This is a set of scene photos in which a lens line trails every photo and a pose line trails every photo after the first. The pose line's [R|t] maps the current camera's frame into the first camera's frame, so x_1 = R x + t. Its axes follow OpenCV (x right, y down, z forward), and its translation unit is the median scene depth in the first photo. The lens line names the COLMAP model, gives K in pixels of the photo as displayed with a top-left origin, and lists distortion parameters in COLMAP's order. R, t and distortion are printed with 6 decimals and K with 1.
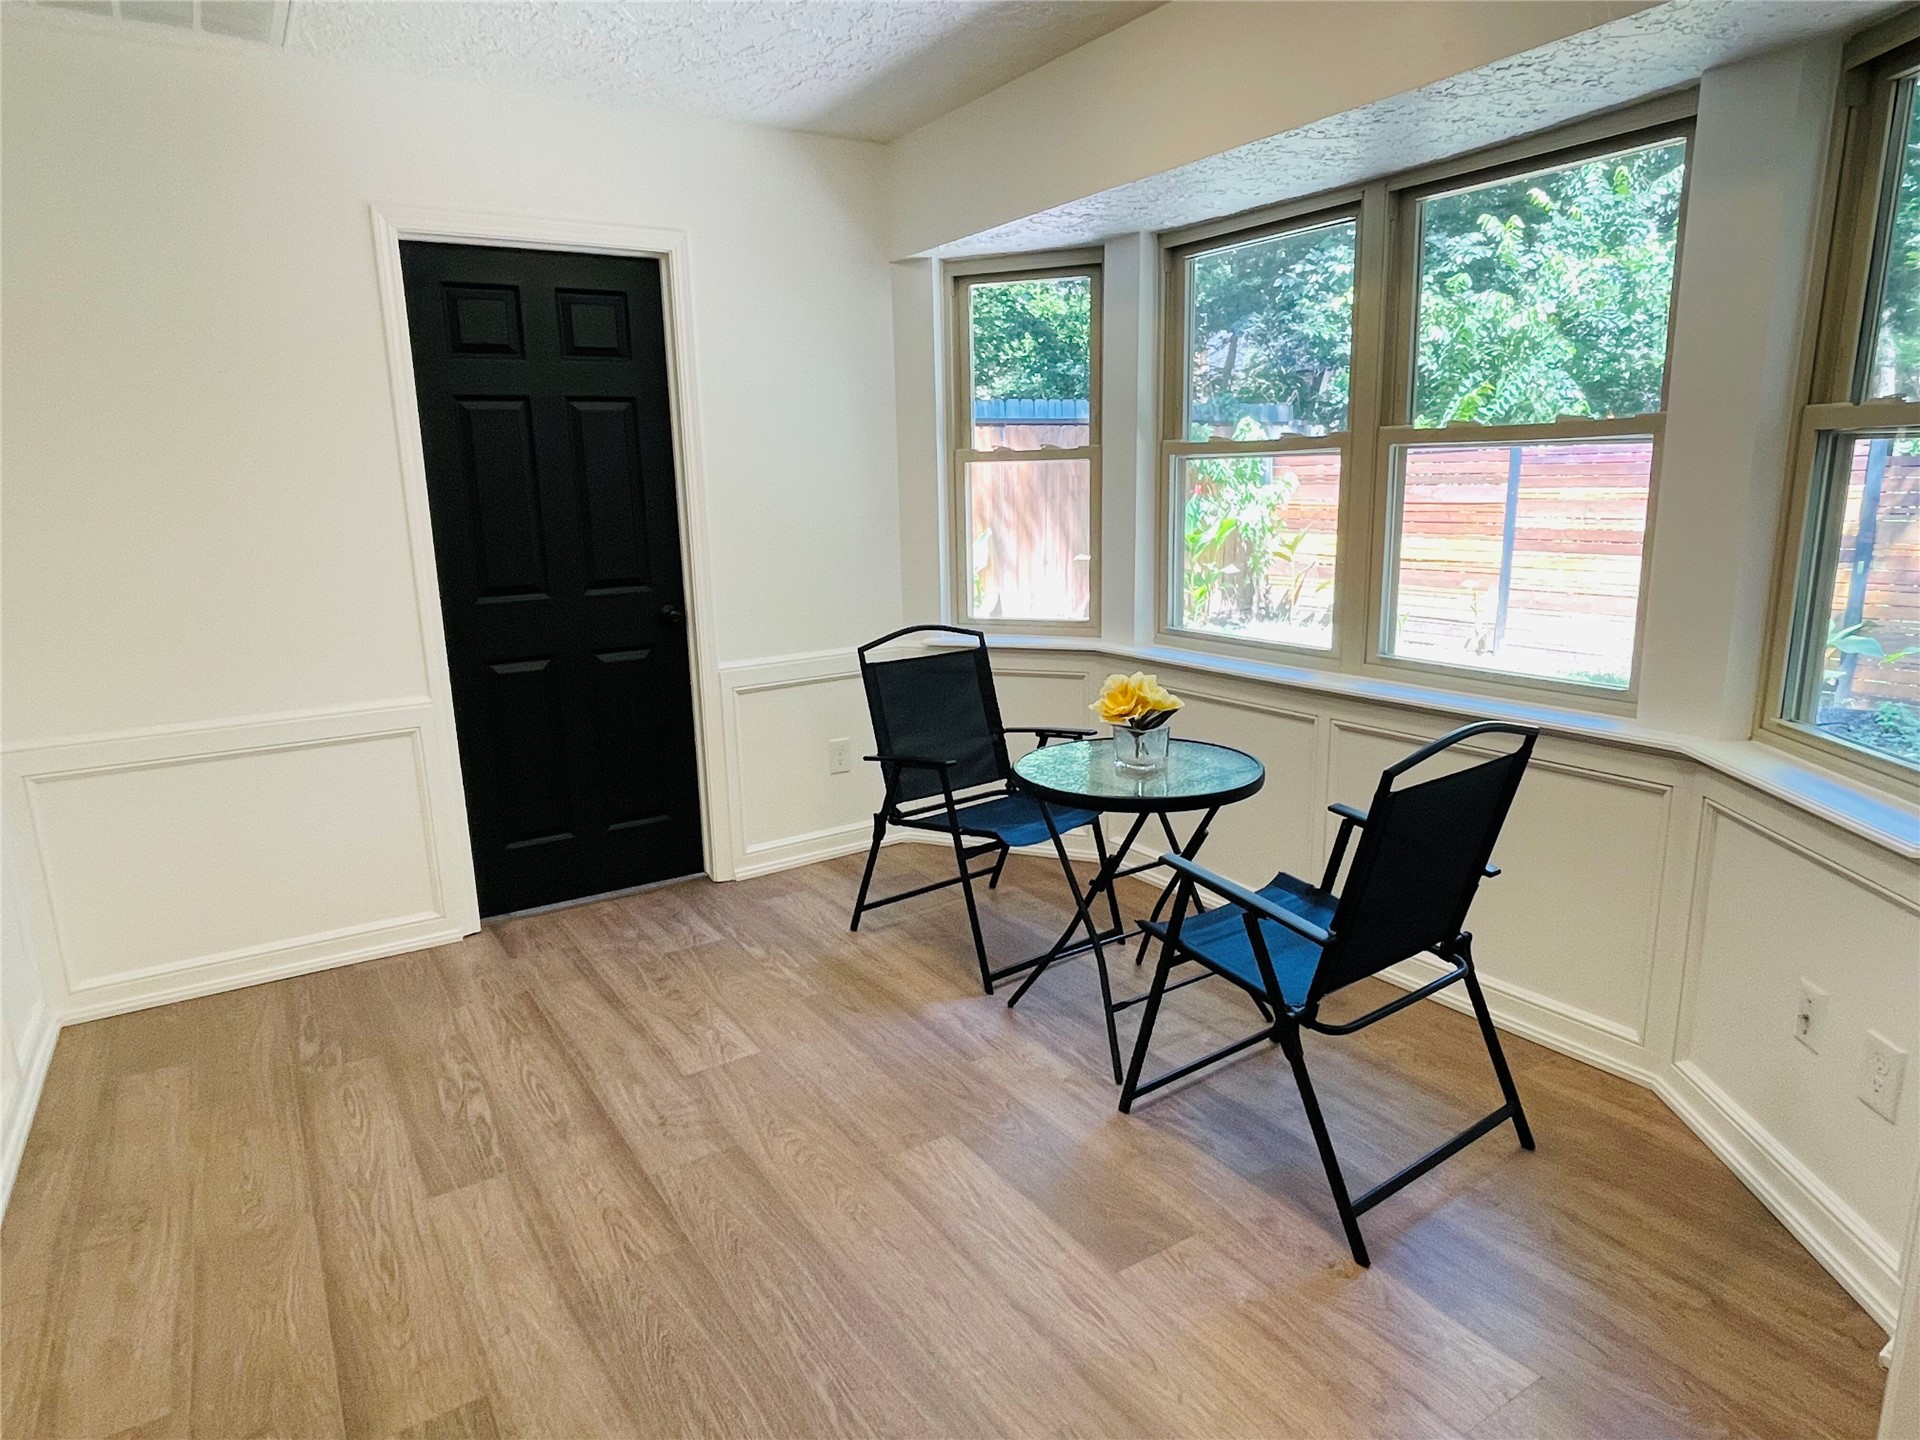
lens RADIAL K [[1161.3, 0, 960.0], [0, 1161.3, 720.0], [0, 0, 1]] dist [0.018298, -0.000129]
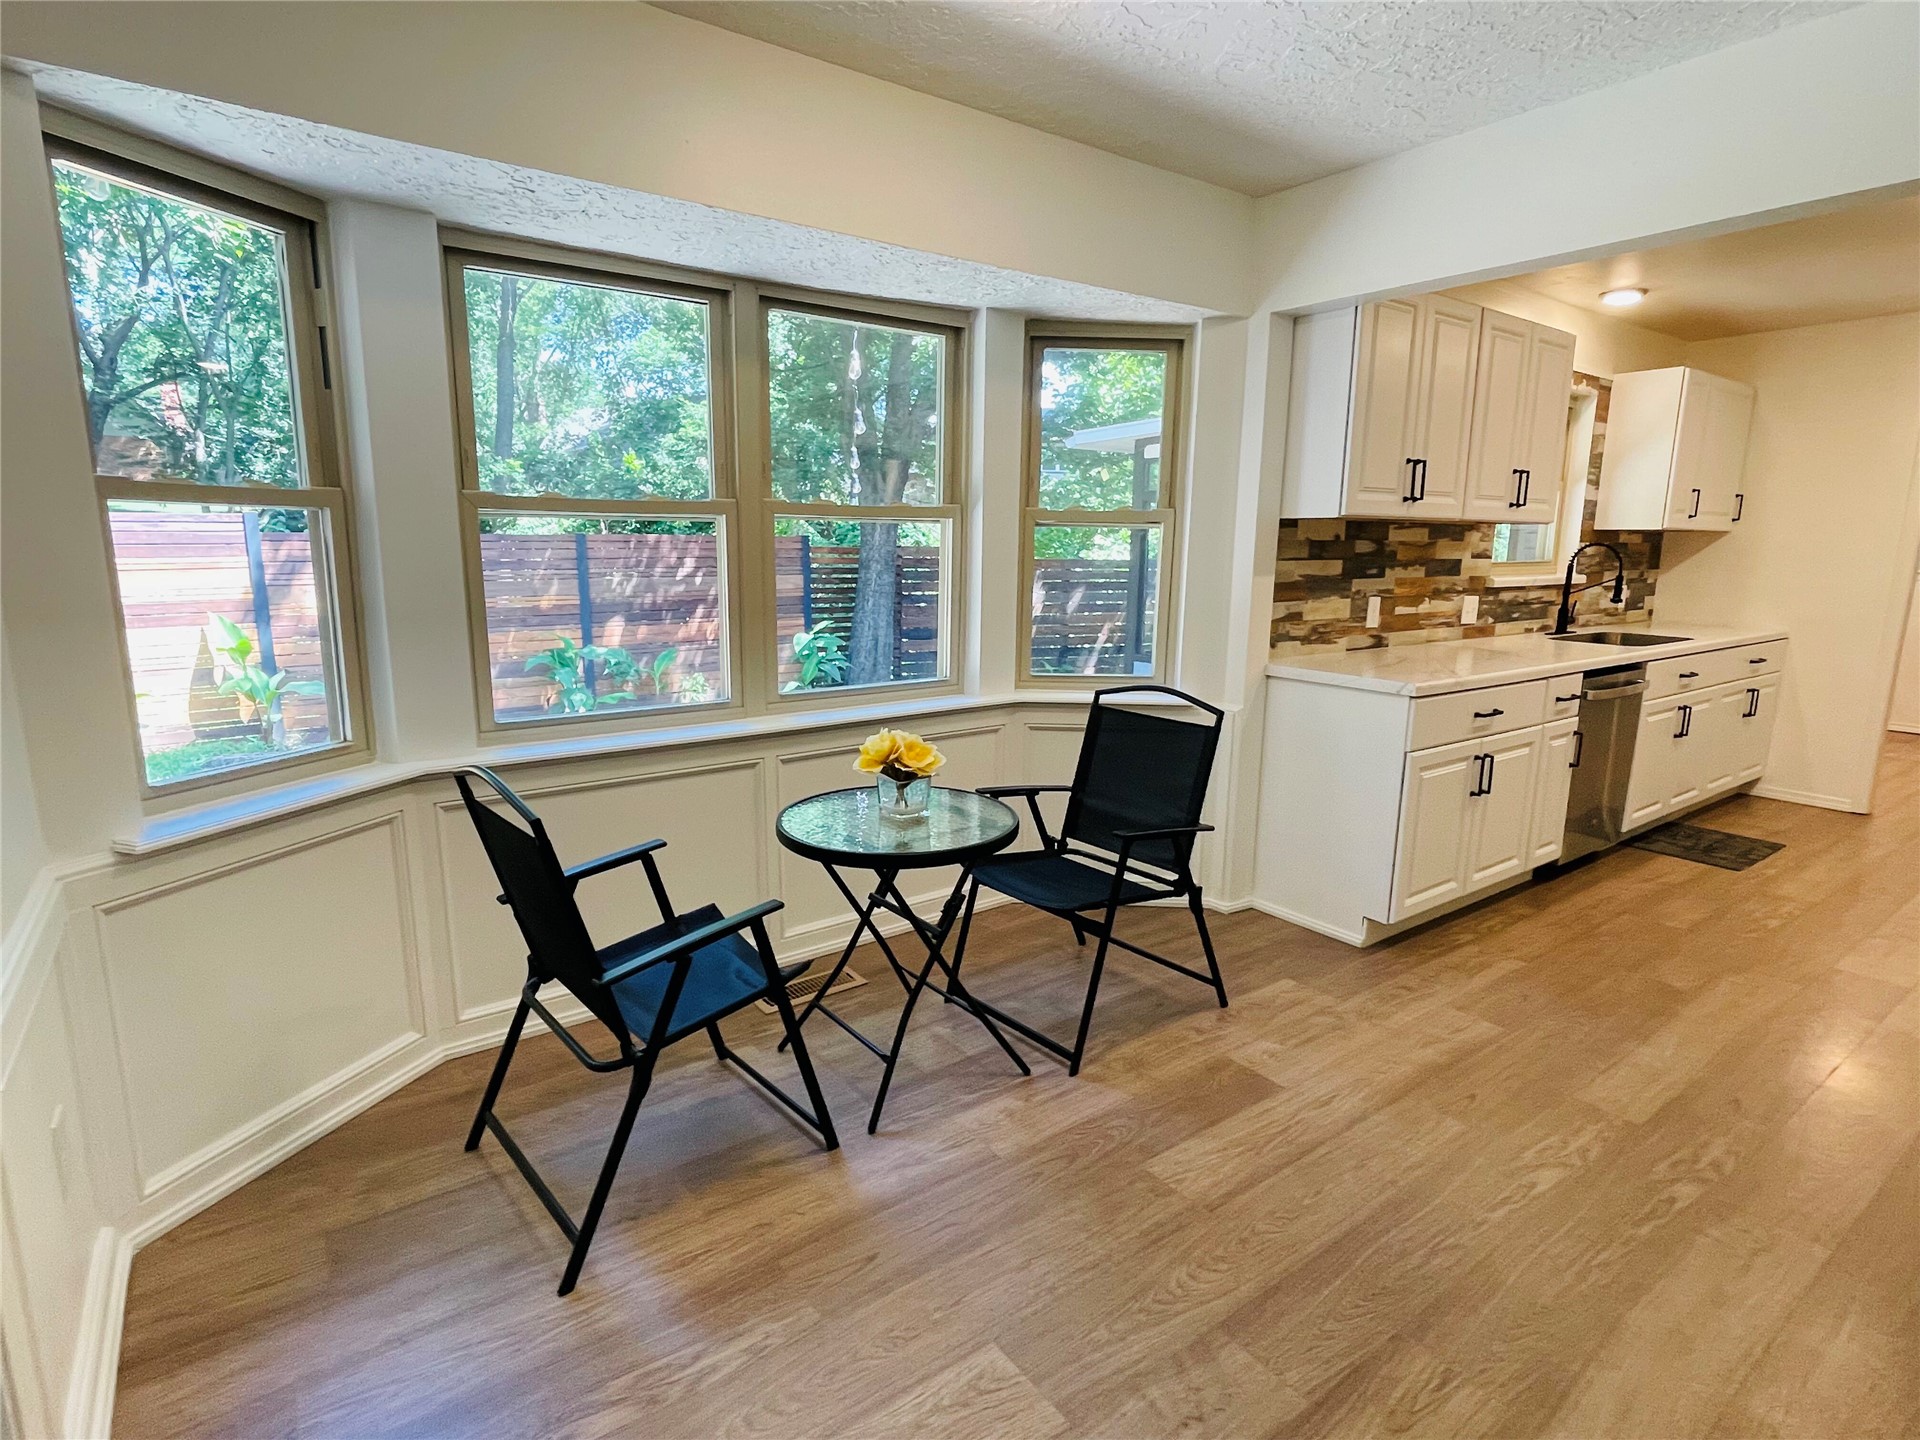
lens RADIAL K [[979.4, 0, 960.0], [0, 979.4, 720.0], [0, 0, 1]] dist [0.001407, 0.000356]
pose [[-0.059085, -0.167476, 0.984104, -0.718398], [0.202787, 0.963258, 0.176103, -0.193728], [-0.977439, 0.209968, -0.022952, 0.993289]]
